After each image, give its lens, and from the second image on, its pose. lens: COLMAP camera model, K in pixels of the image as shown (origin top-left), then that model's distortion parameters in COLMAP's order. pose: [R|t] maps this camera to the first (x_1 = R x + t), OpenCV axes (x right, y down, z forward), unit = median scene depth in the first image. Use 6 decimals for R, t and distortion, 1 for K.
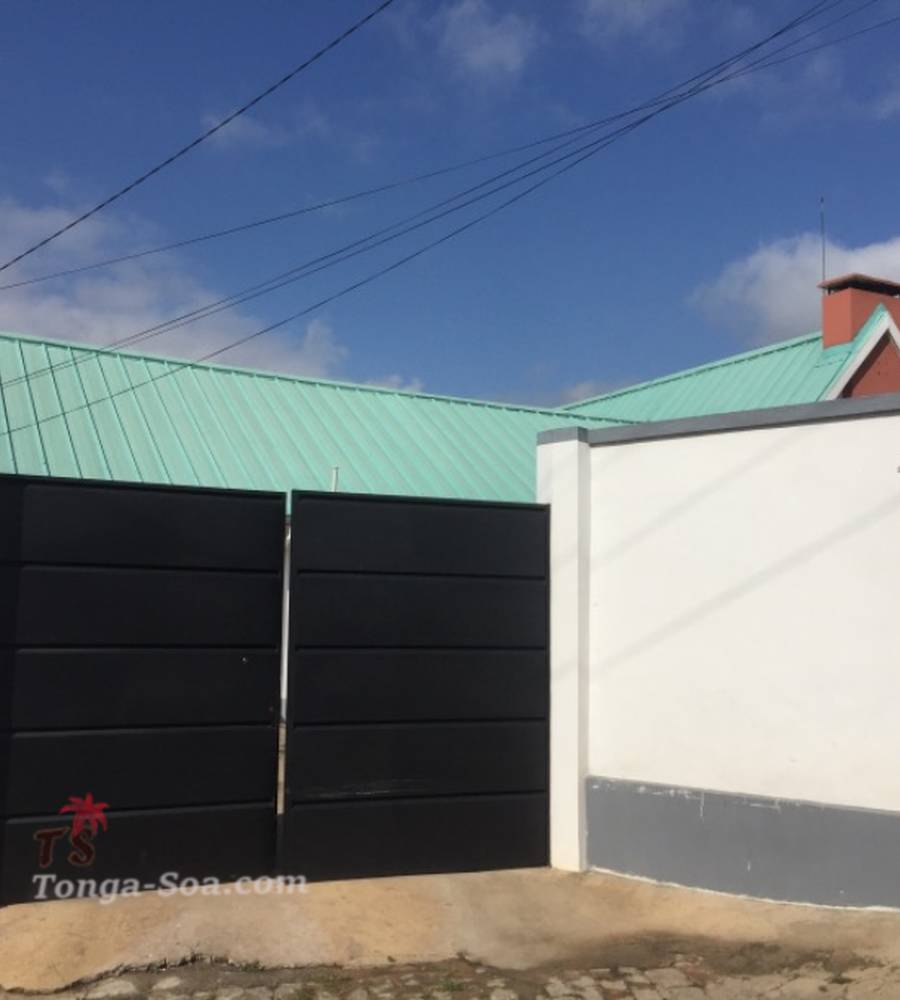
lens RADIAL K [[1142.0, 0, 450.0], [0, 1142.0, 500.0], [0, 0, 1]] dist [0.051063, 0.029931]
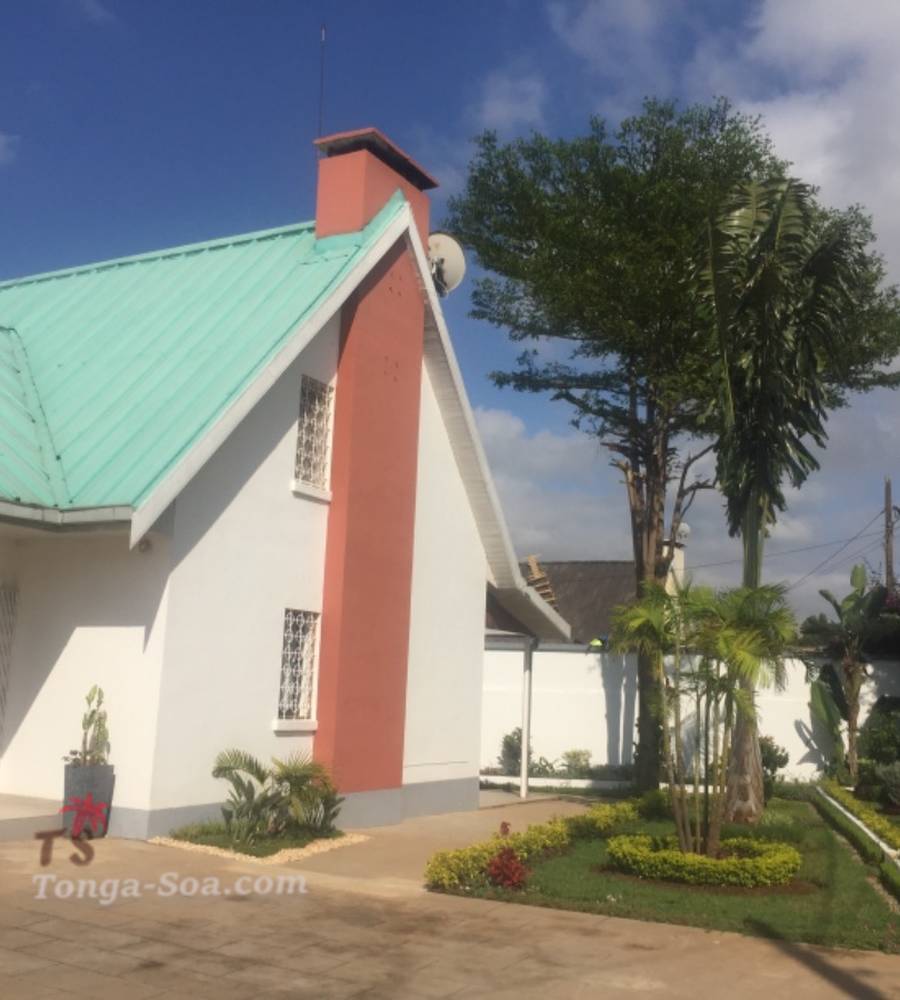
lens RADIAL K [[1159.6, 0, 450.0], [0, 1159.6, 500.0], [0, 0, 1]] dist [0.136670, -0.015838]
pose [[0.841563, 0.108255, 0.529199, 0.053337], [-0.091801, 0.994123, -0.057375, 0.048466], [-0.532300, -0.000296, 0.846556, 0.401653]]
